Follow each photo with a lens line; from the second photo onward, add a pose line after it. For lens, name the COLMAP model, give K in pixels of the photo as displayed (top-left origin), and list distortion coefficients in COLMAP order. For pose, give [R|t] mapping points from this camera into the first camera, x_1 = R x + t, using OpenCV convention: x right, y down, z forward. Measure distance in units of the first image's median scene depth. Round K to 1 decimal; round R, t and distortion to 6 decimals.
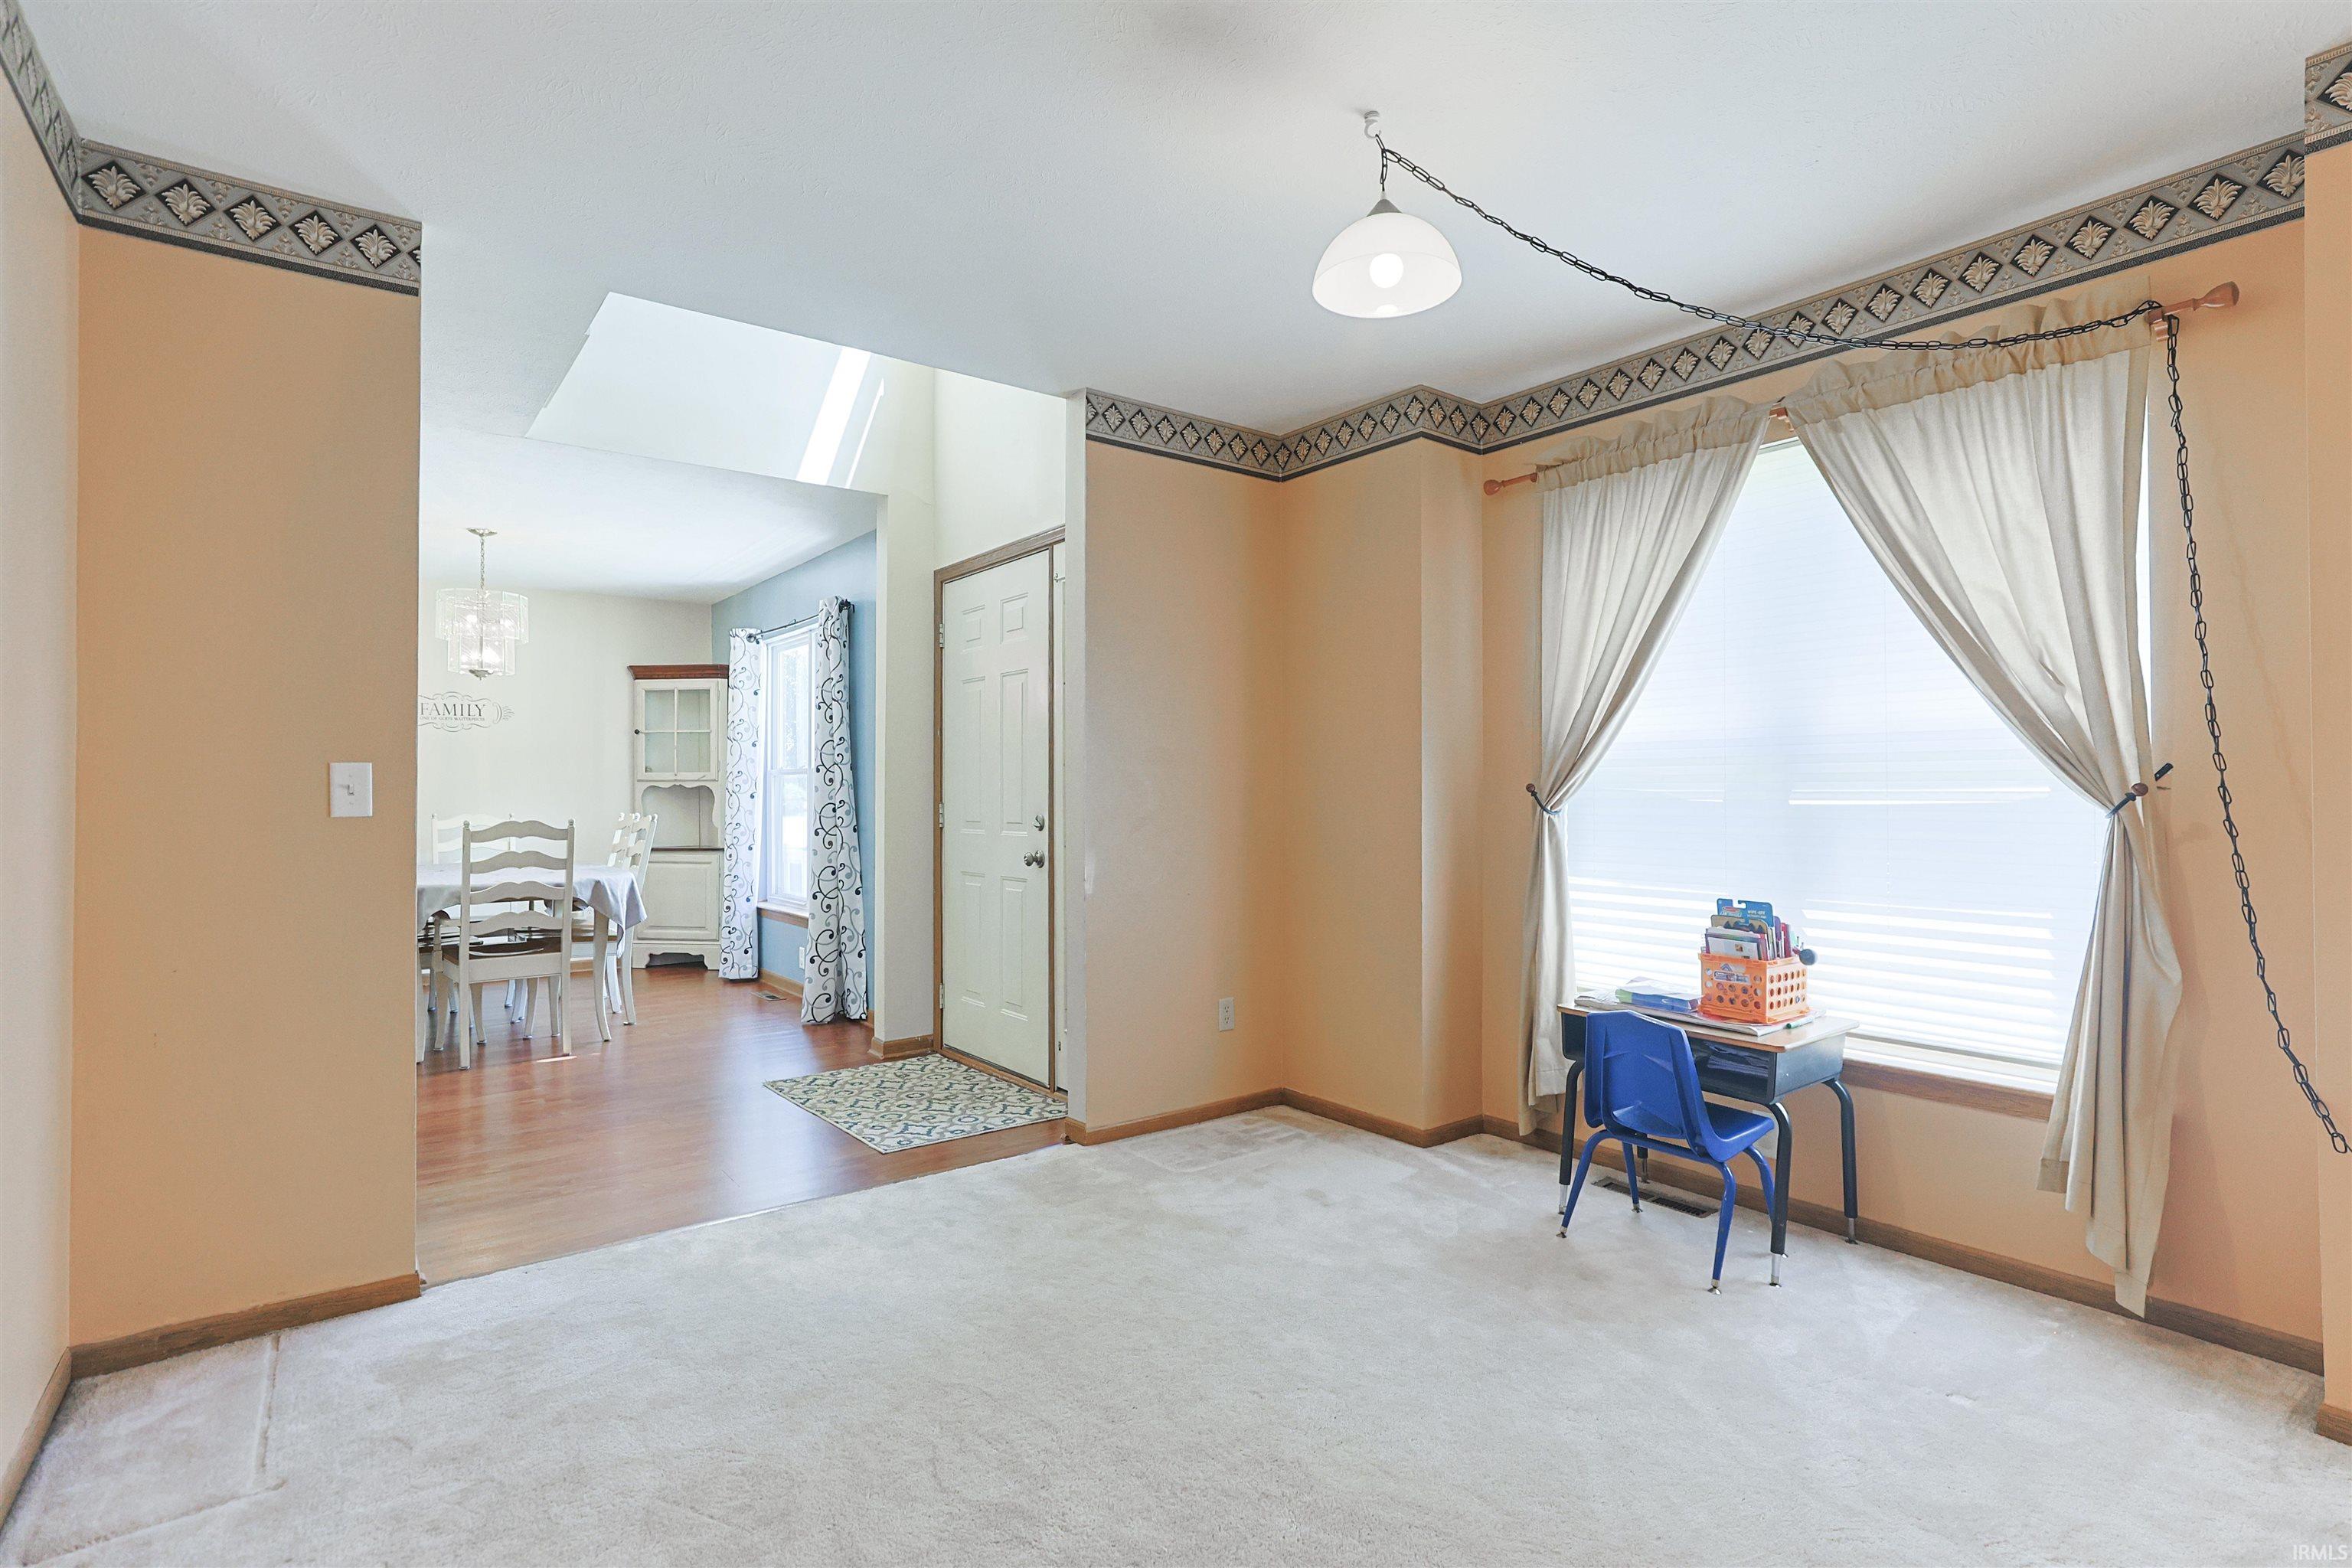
lens RADIAL K [[1138.9, 0, 1199.4], [0, 1138.9, 788.3], [0, 0, 1]] dist [-0.024863, 0.016471]
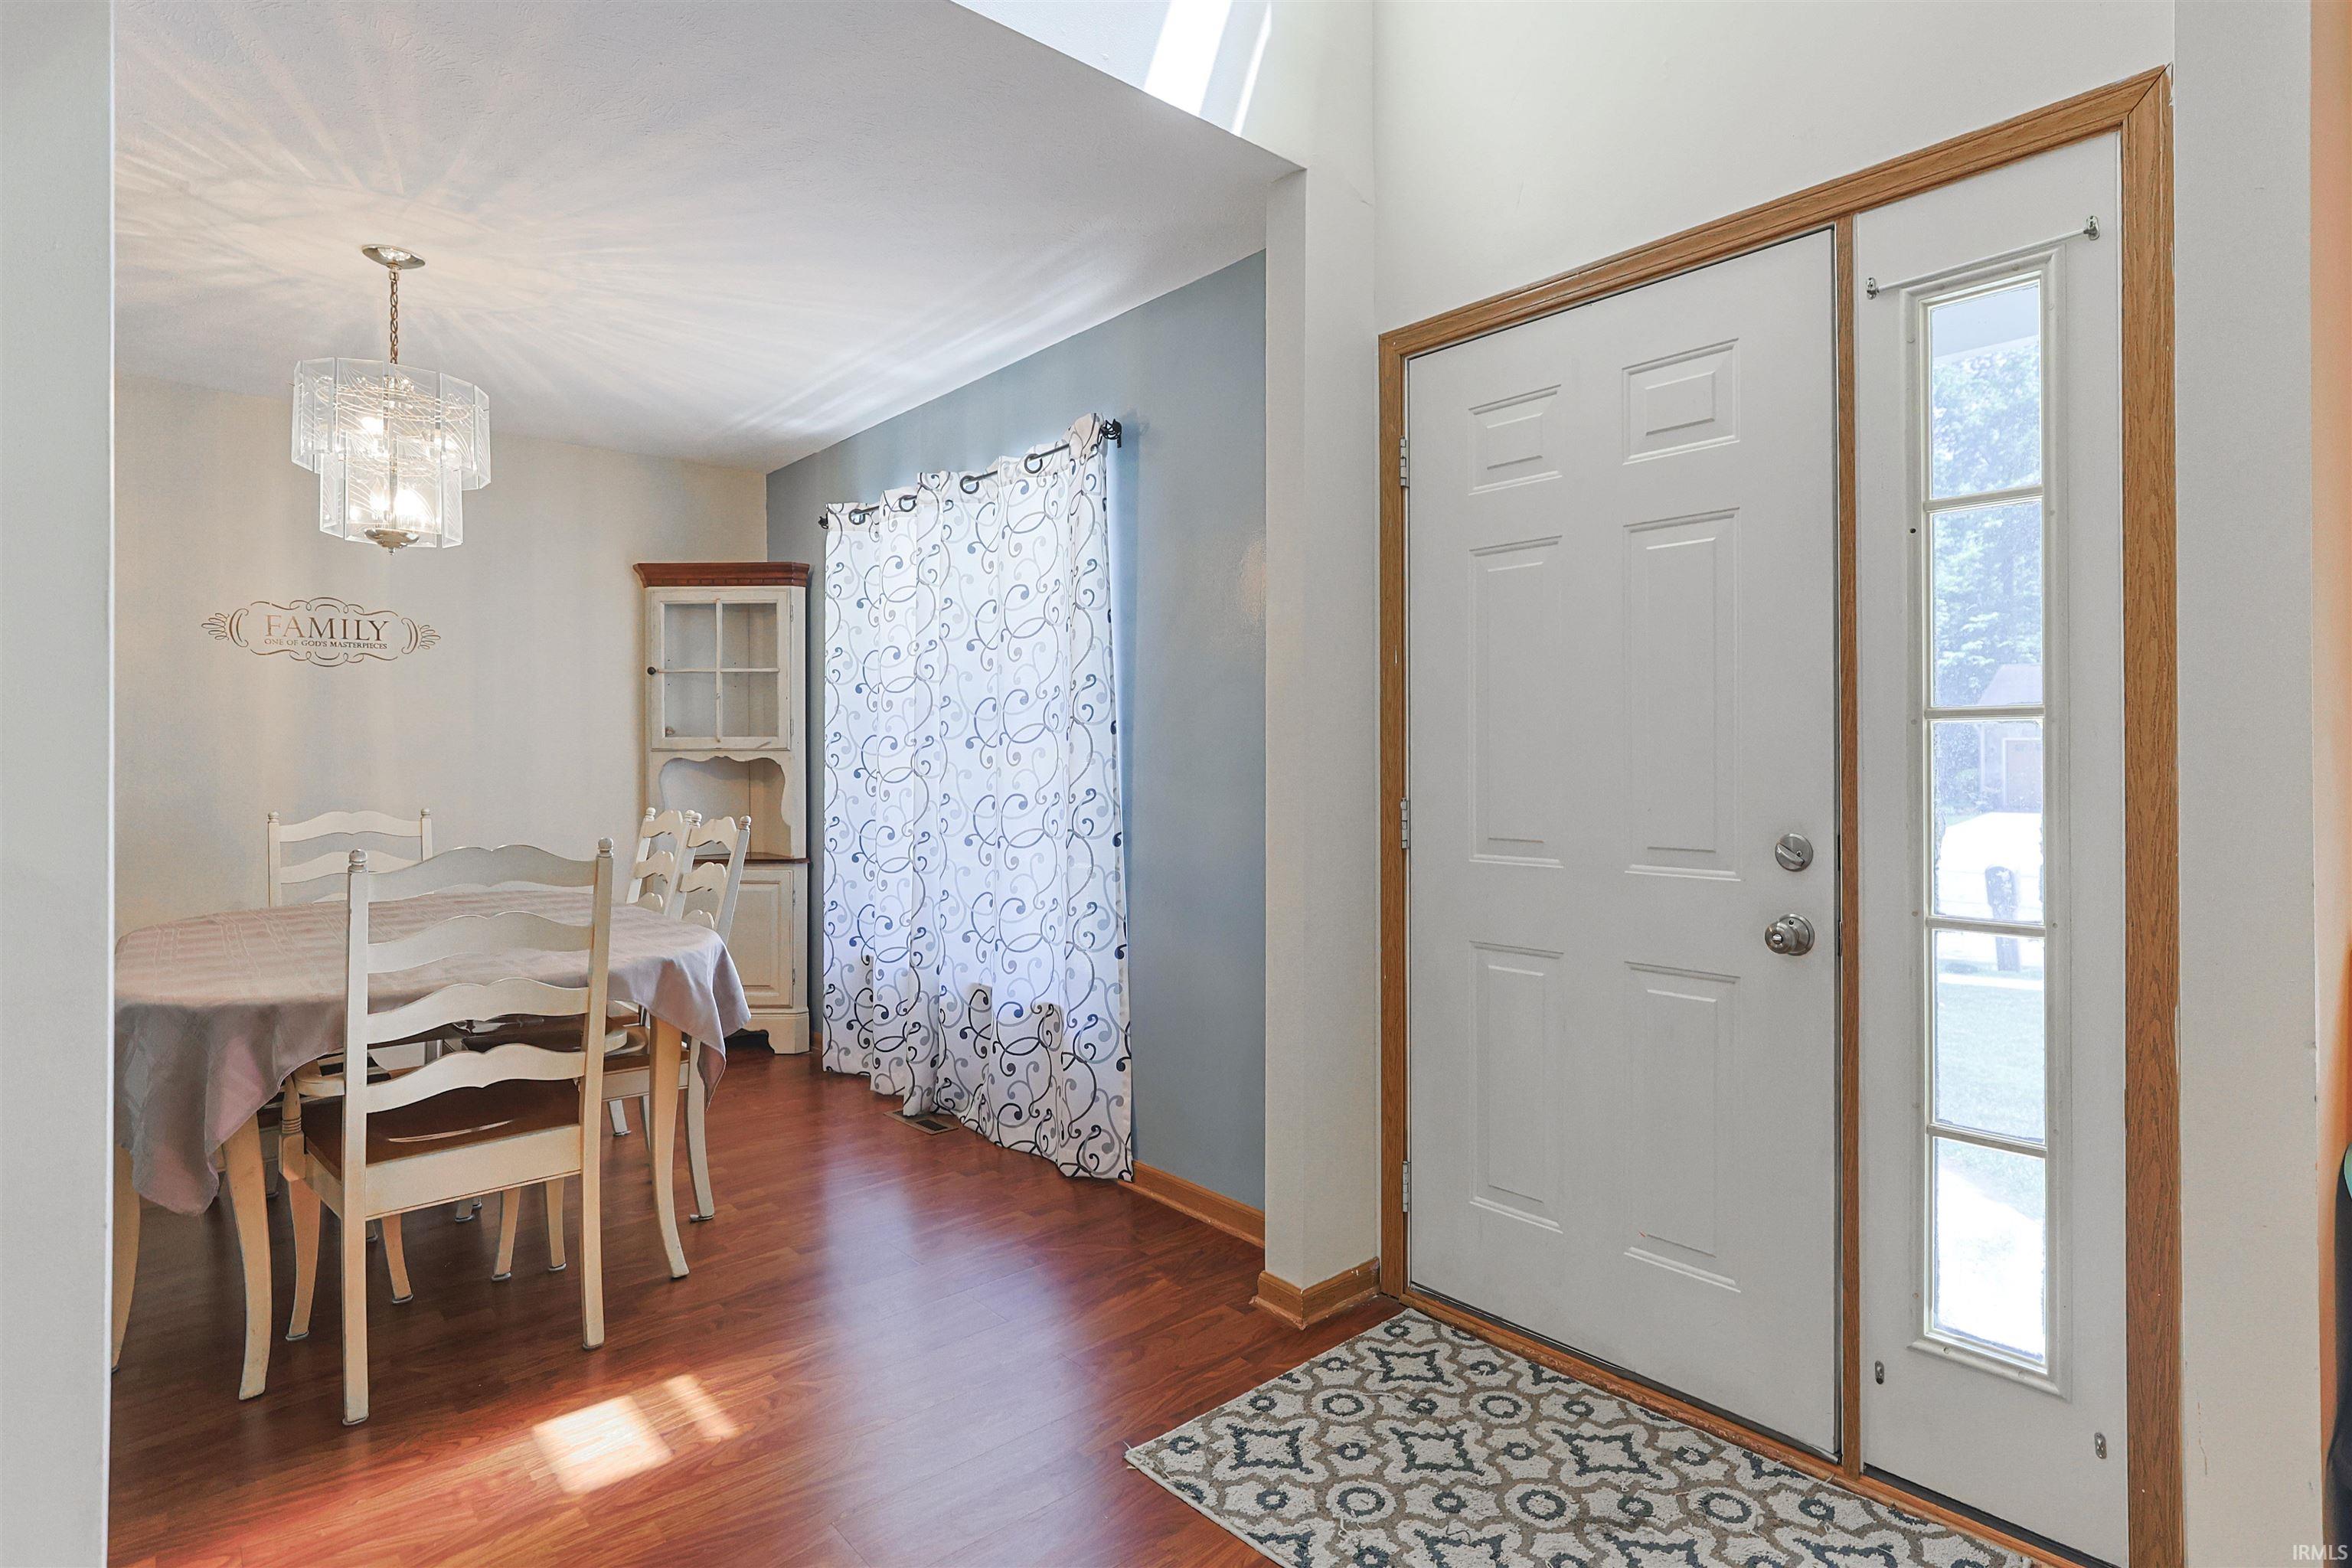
lens RADIAL K [[1040.7, 0, 1180.7], [0, 1040.7, 754.8], [0, 0, 1]] dist [-0.019859, 0.010175]
pose [[0.993658, -0.000825, 0.112444, -0.357228], [0.000564, 0.999997, 0.002352, -0.007262], [-0.112445, -0.002274, 0.993655, 0.532161]]
